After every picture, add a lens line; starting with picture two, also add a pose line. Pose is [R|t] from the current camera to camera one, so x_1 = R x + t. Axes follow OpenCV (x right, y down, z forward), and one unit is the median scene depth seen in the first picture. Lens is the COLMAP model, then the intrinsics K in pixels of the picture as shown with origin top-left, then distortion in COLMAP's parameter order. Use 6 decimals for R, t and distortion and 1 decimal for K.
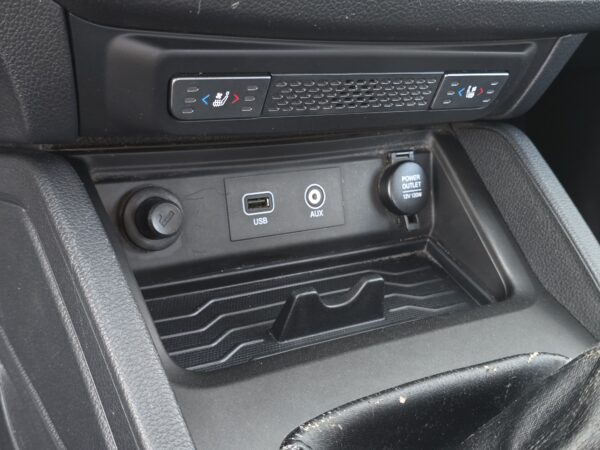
lens RADIAL K [[824.6, 0, 300.3], [0, 824.6, 231.3], [0, 0, 1]] dist [0.163339, -0.585208]
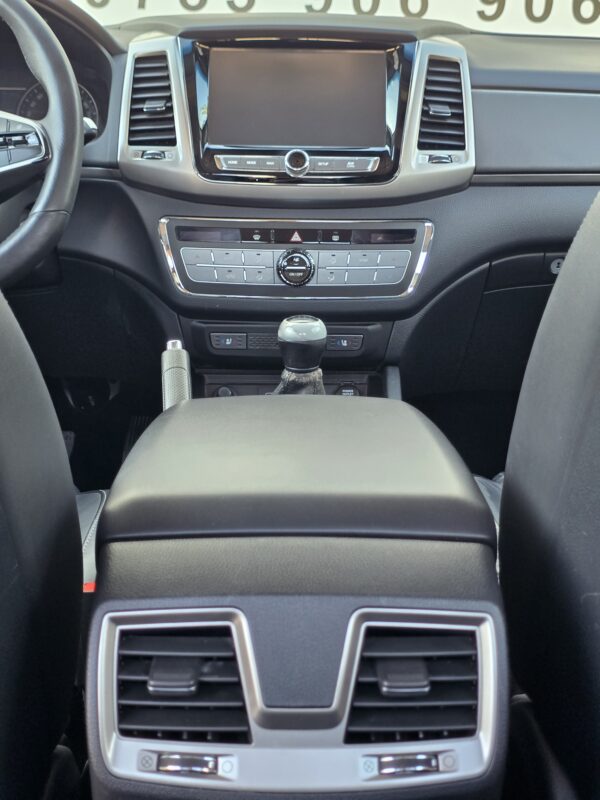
lens RADIAL K [[1066.0, 0, 300.0], [0, 1066.0, 400.0], [0, 0, 1]] dist [0.158321, -0.465764]
pose [[0.839723, -0.111067, -0.531534, 1.703591], [-0.114613, 0.920554, -0.373422, 1.147906], [0.530781, 0.374492, 0.760281, -1.368957]]
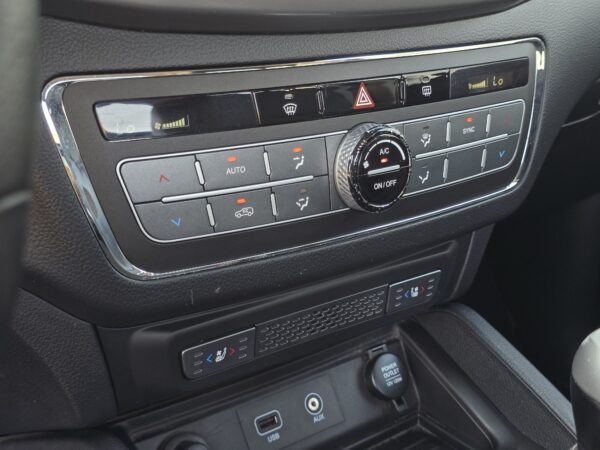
lens RADIAL K [[824.6, 0, 300.3], [0, 824.6, 231.3], [0, 0, 1]] dist [0.163339, -0.585208]
pose [[0.971060, -0.237163, 0.028216, 0.025152], [0.237797, 0.949060, -0.206732, -0.037230], [0.022250, 0.207458, 0.977991, -0.223583]]
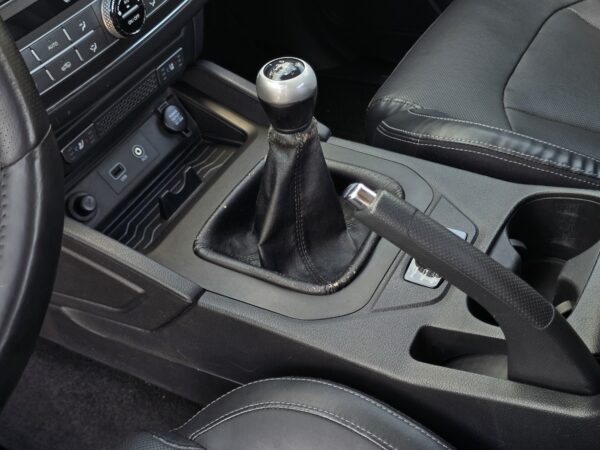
lens RADIAL K [[824.6, 0, 300.3], [0, 824.6, 231.3], [0, 0, 1]] dist [0.163339, -0.585208]
pose [[0.802505, -0.584876, 0.117926, -0.017951], [0.558008, 0.805700, 0.198683, -0.068746], [-0.211218, -0.093640, 0.972943, -1.051587]]
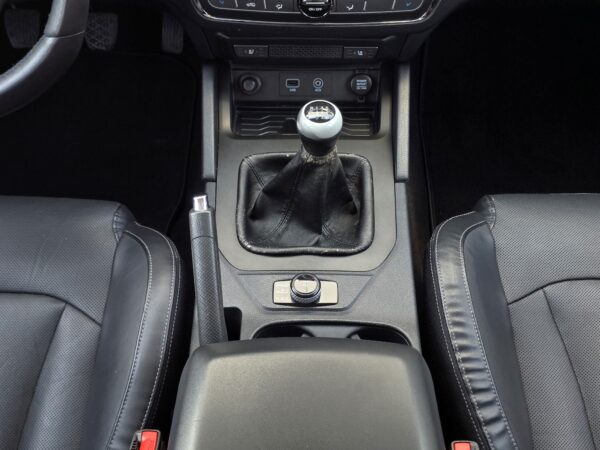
lens RADIAL K [[799.5, 0, 300.0], [0, 799.5, 225.0], [0, 0, 1]] dist [0.158321, -0.465764]
pose [[0.826675, 0.243329, -0.507345, 1.419268], [-0.126371, 0.958914, 0.253996, -0.260331], [0.548305, -0.145859, 0.823460, -1.228498]]
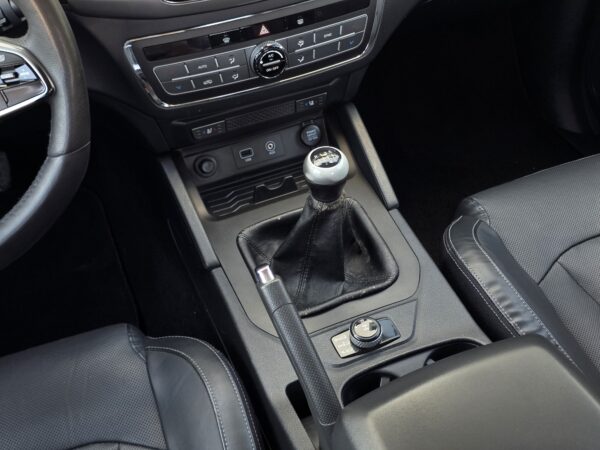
lens RADIAL K [[799.5, 0, 300.0], [0, 799.5, 225.0], [0, 0, 1]] dist [0.158321, -0.465764]
pose [[0.947642, -0.096769, -0.304319, 0.885411], [0.146953, 0.978228, 0.146546, -0.161998], [0.283512, -0.183593, 0.941230, -1.451684]]
